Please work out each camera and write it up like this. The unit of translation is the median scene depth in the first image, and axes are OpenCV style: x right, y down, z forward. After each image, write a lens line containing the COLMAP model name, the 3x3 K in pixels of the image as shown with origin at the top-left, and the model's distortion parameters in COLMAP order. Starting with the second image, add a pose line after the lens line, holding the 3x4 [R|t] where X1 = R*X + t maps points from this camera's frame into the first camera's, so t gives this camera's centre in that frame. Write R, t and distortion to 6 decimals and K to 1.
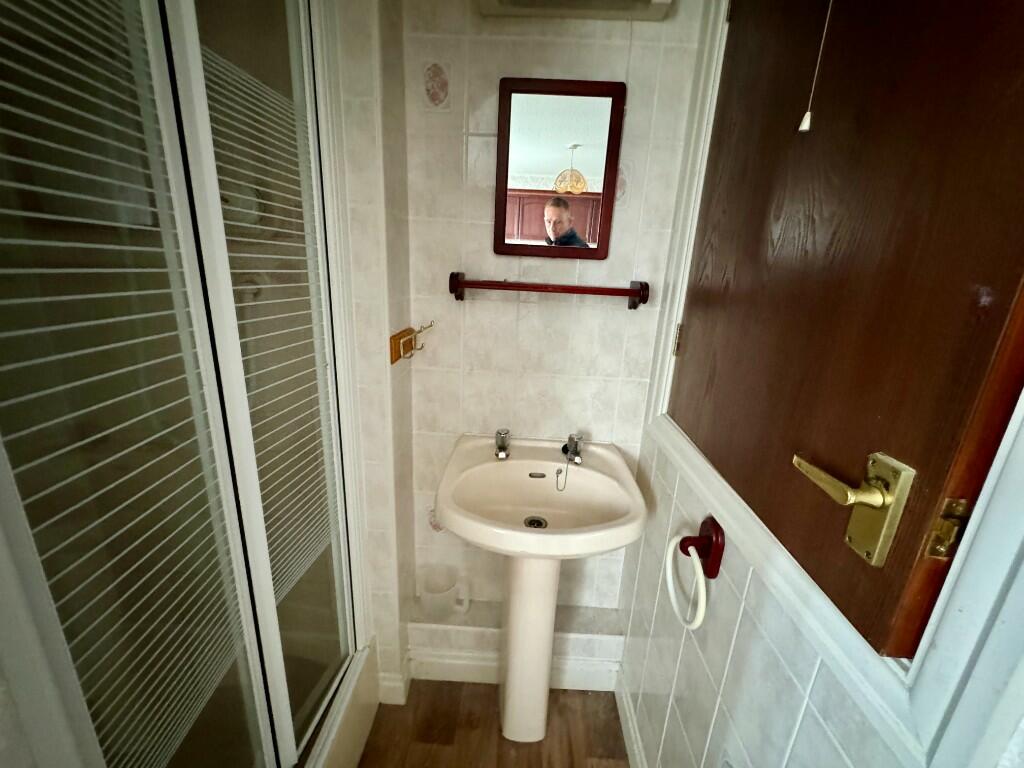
lens RADIAL K [[408.7, 0, 512.0], [0, 408.7, 384.0], [0, 0, 1]] dist [-0.001685, -0.000124]
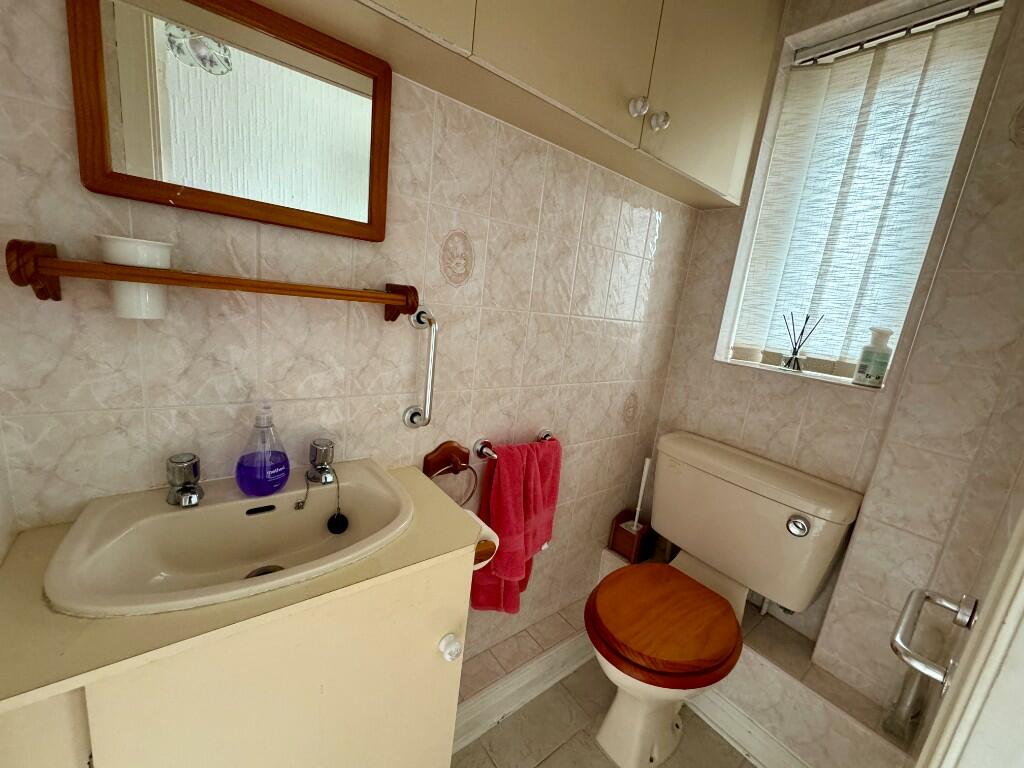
lens RADIAL K [[408.7, 0, 512.0], [0, 408.7, 384.0], [0, 0, 1]] dist [-0.001685, -0.000124]
pose [[0.804808, -0.081100, 0.587968, 0.028897], [0.077410, 0.996502, 0.031491, -0.073941], [-0.588465, 0.020171, 0.808271, 0.274072]]
